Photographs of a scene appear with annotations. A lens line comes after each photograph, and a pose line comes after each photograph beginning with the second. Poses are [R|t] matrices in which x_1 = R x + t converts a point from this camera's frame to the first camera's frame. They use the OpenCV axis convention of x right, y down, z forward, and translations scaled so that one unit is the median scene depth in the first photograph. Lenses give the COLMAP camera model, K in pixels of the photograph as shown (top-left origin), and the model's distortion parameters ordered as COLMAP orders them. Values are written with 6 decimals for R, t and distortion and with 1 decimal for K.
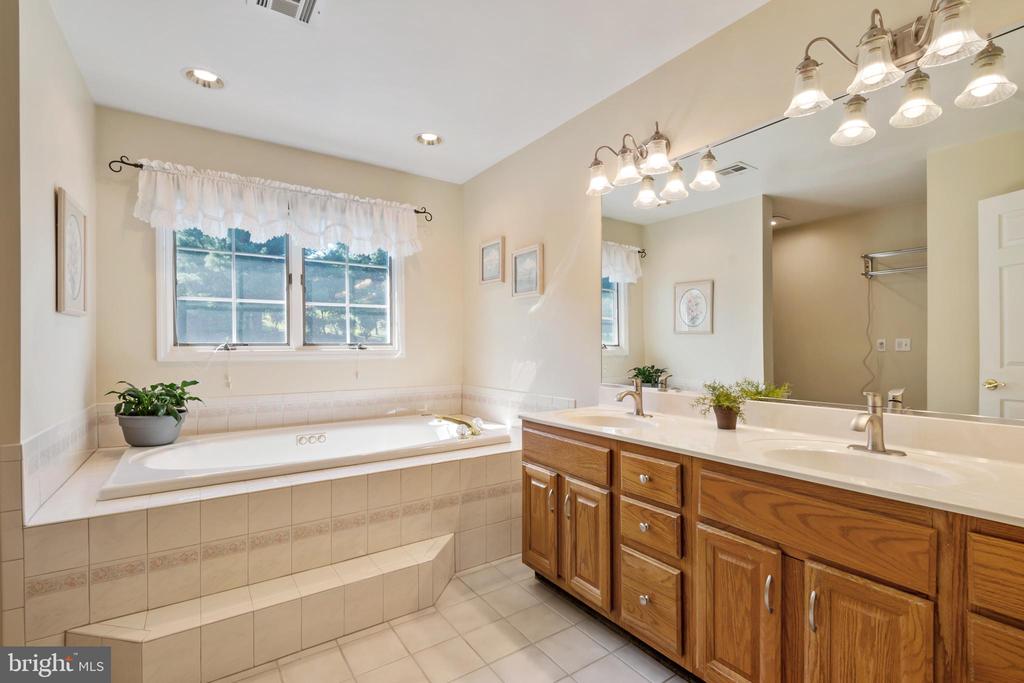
lens RADIAL K [[462.0, 0, 511.7], [0, 462.0, 352.0], [0, 0, 1]] dist [-0.001641, -0.000426]
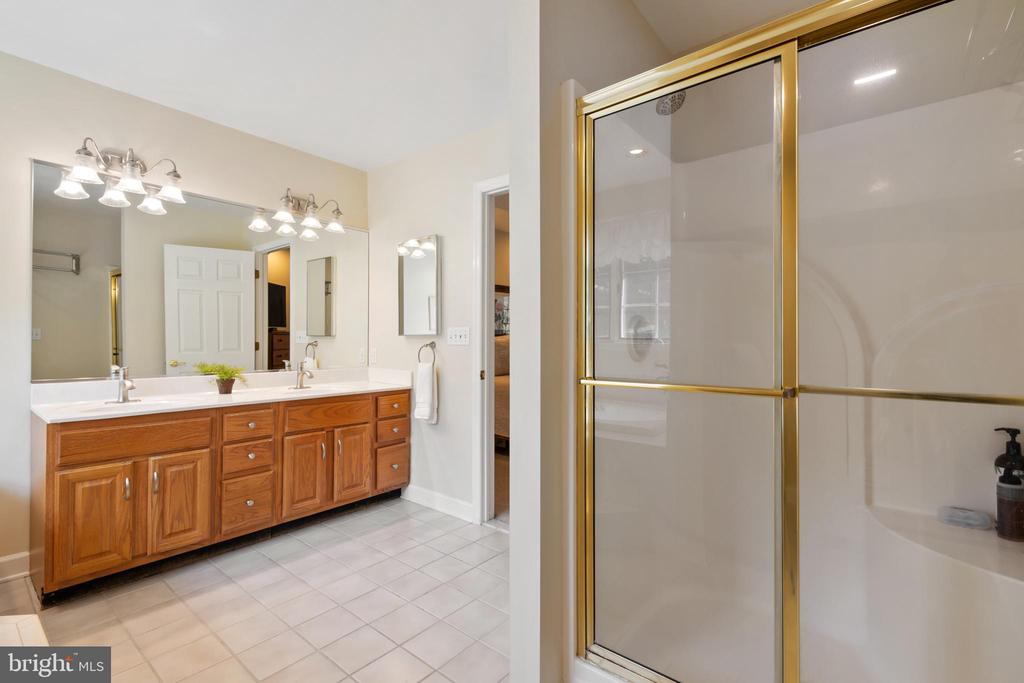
lens RADIAL K [[466.0, 0, 513.0], [0, 466.0, 336.2], [0, 0, 1]] dist [0.011539, 0.000028]
pose [[-0.273958, 0.005478, 0.961726, -1.358866], [0.001584, 0.999985, -0.005245, -0.018443], [-0.961740, 0.000086, -0.273963, 0.523704]]
